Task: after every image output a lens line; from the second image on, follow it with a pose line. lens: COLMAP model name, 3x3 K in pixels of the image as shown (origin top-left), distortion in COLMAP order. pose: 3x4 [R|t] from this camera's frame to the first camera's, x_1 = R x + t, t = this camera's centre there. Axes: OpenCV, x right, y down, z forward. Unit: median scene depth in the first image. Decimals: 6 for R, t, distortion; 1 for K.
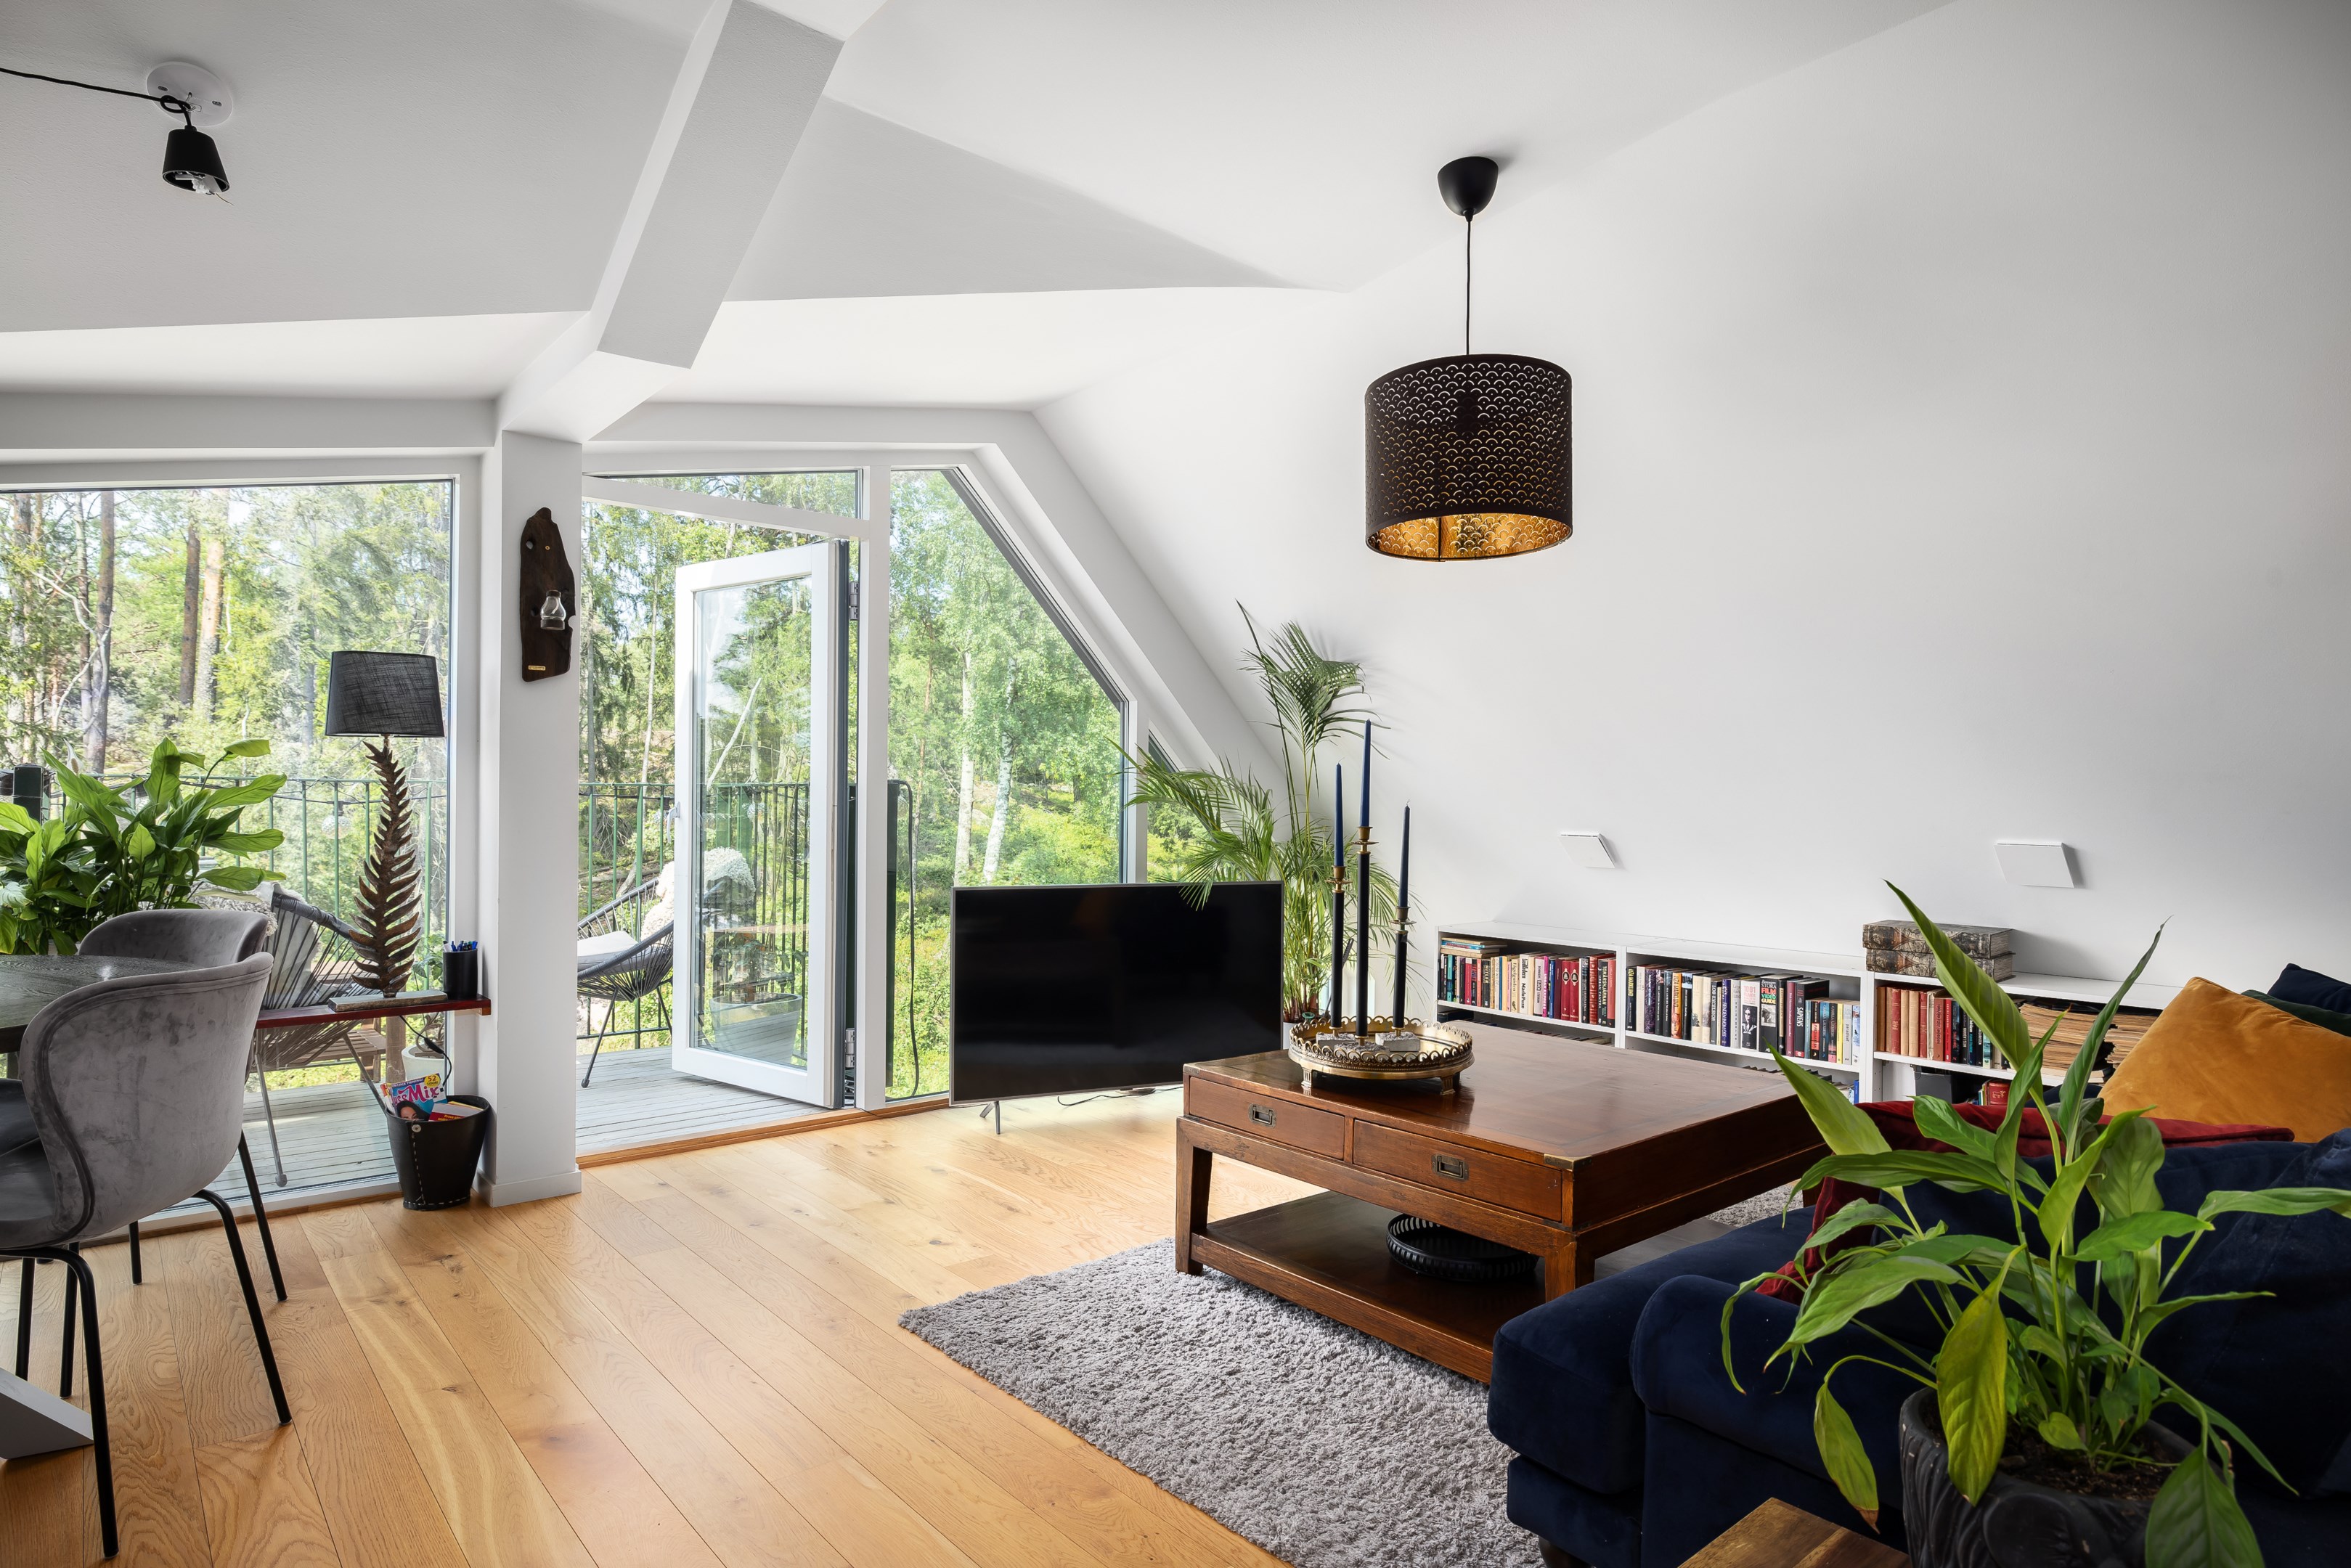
lens RADIAL K [[1300.2, 0, 1177.6], [0, 1300.2, 790.9], [0, 0, 1]] dist [-0.000104, -0.002556]
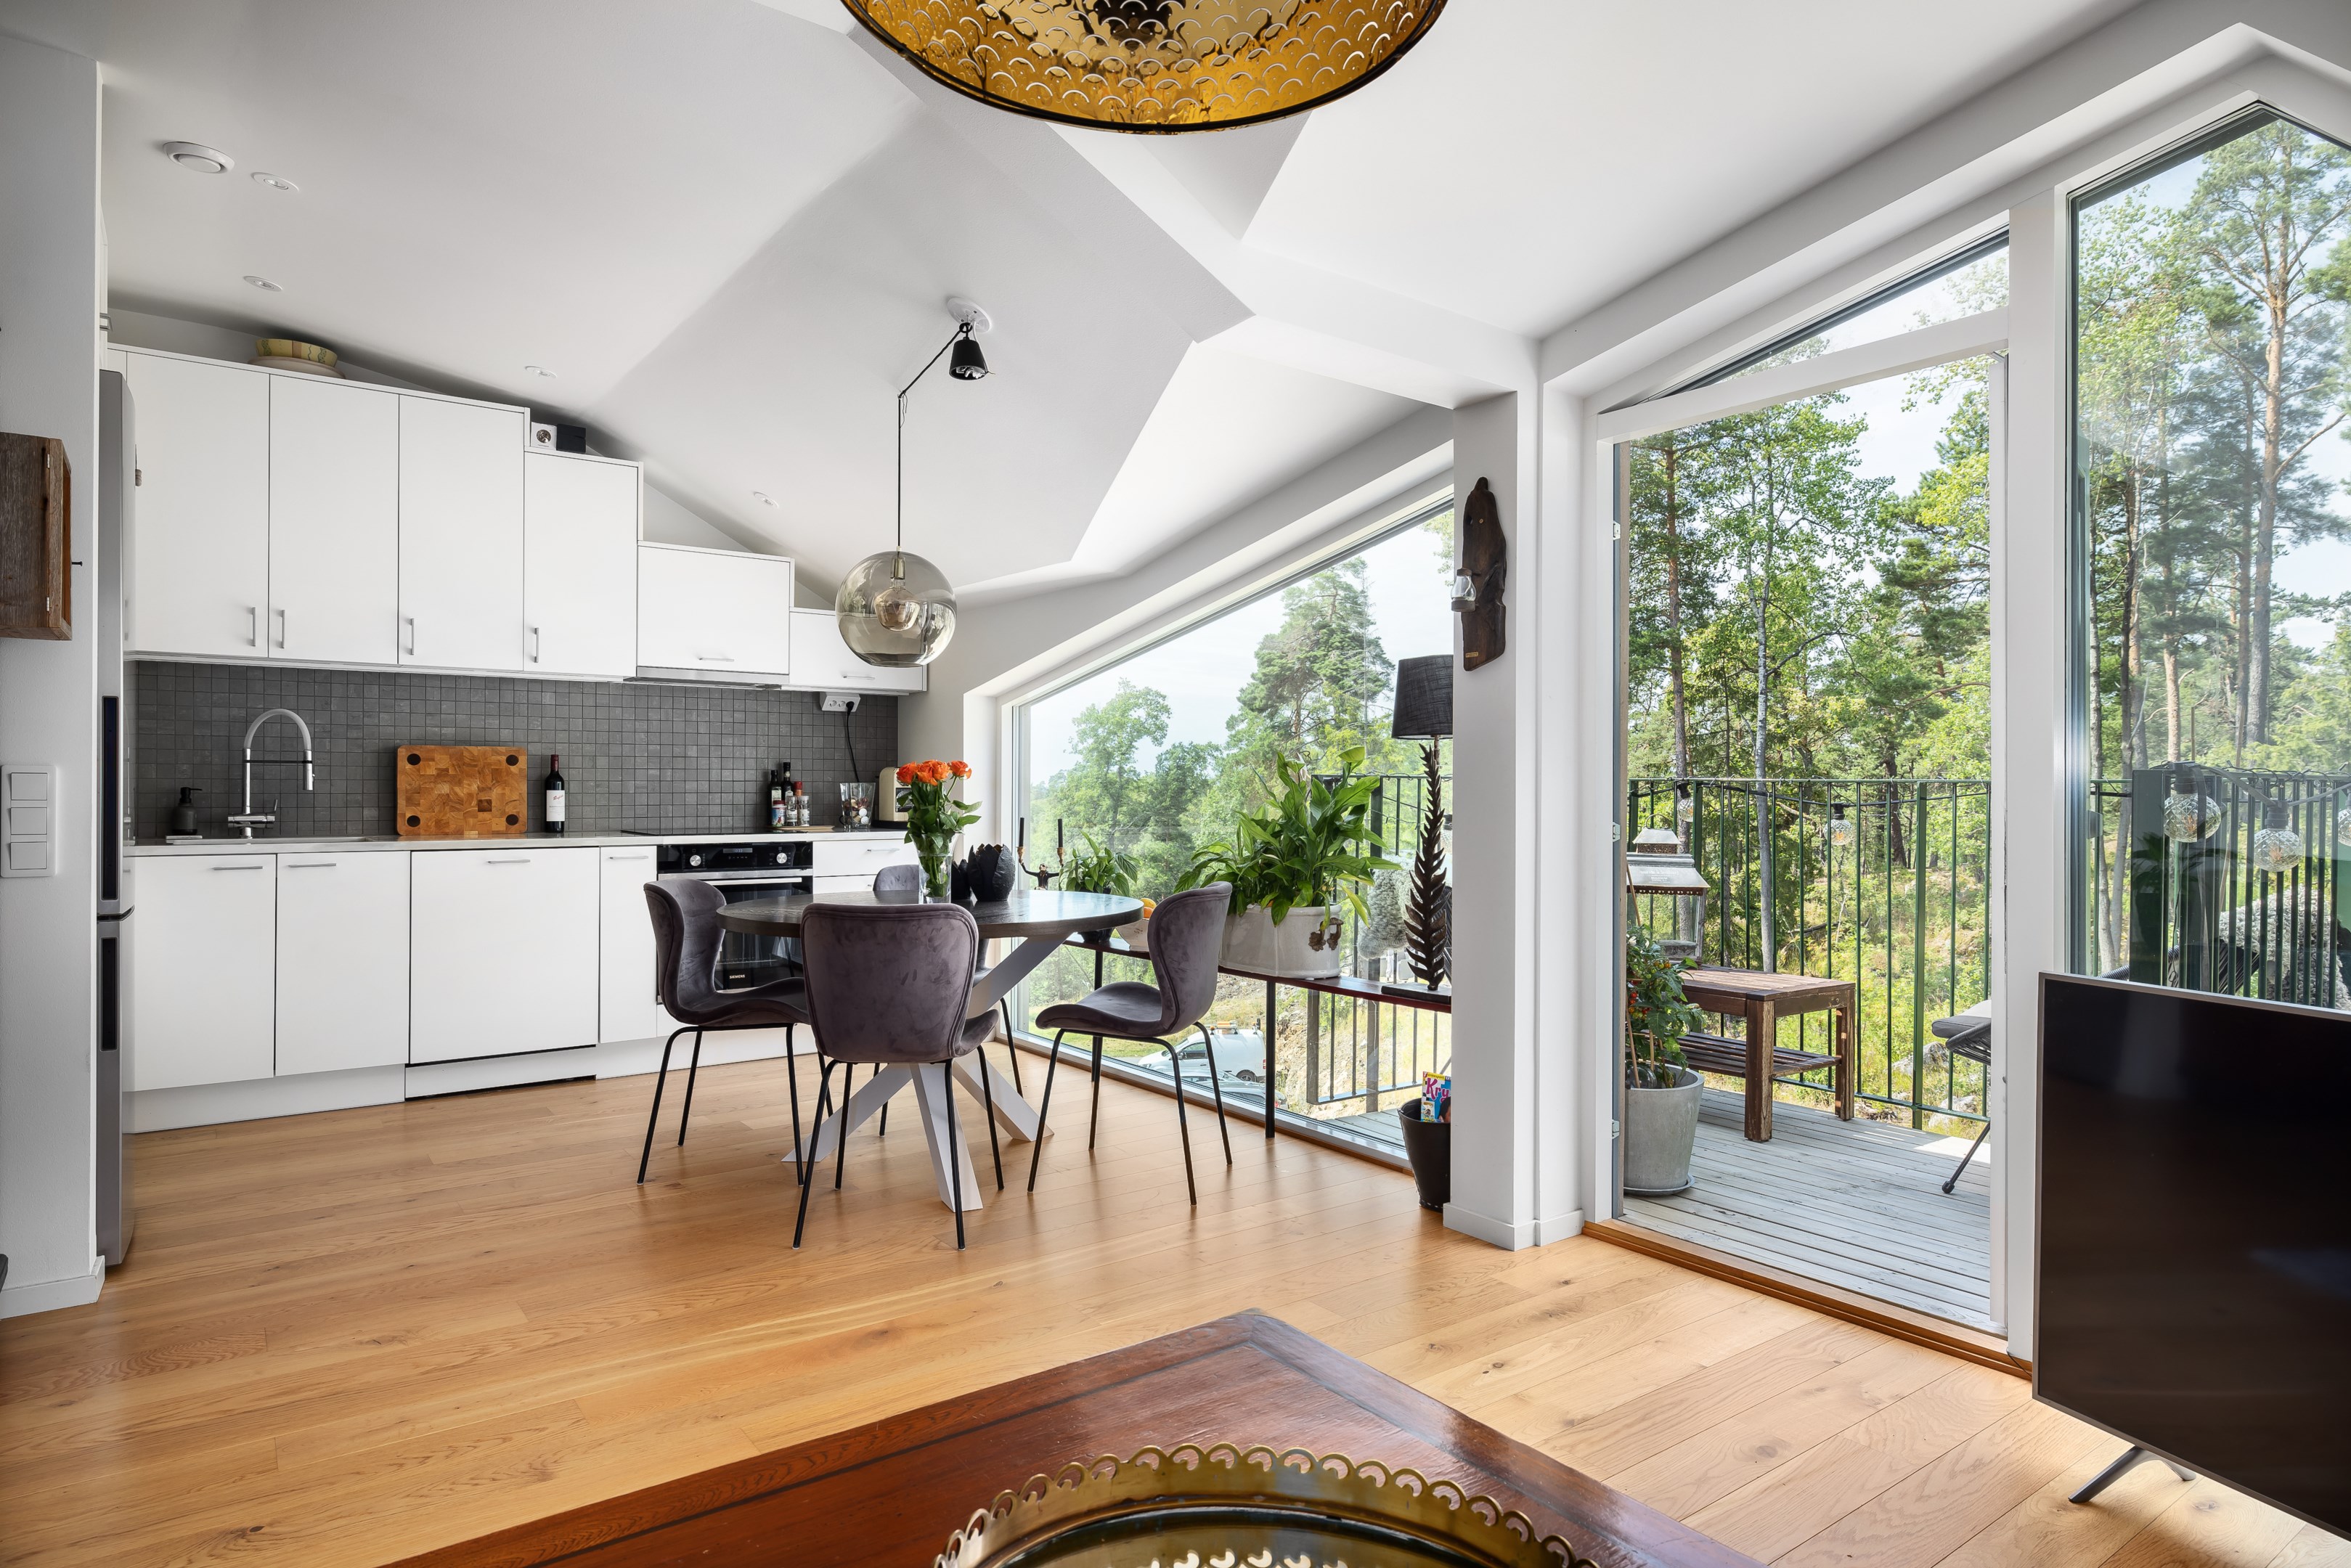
lens RADIAL K [[1300.2, 0, 1168.0], [0, 1300.2, 779.9], [0, 0, 1]] dist [-0.000104, -0.002556]
pose [[-0.068476, -0.022910, -0.997390, 0.340521], [-0.000489, 0.999737, -0.022930, 0.011774], [0.997653, -0.001083, -0.068469, 0.658568]]
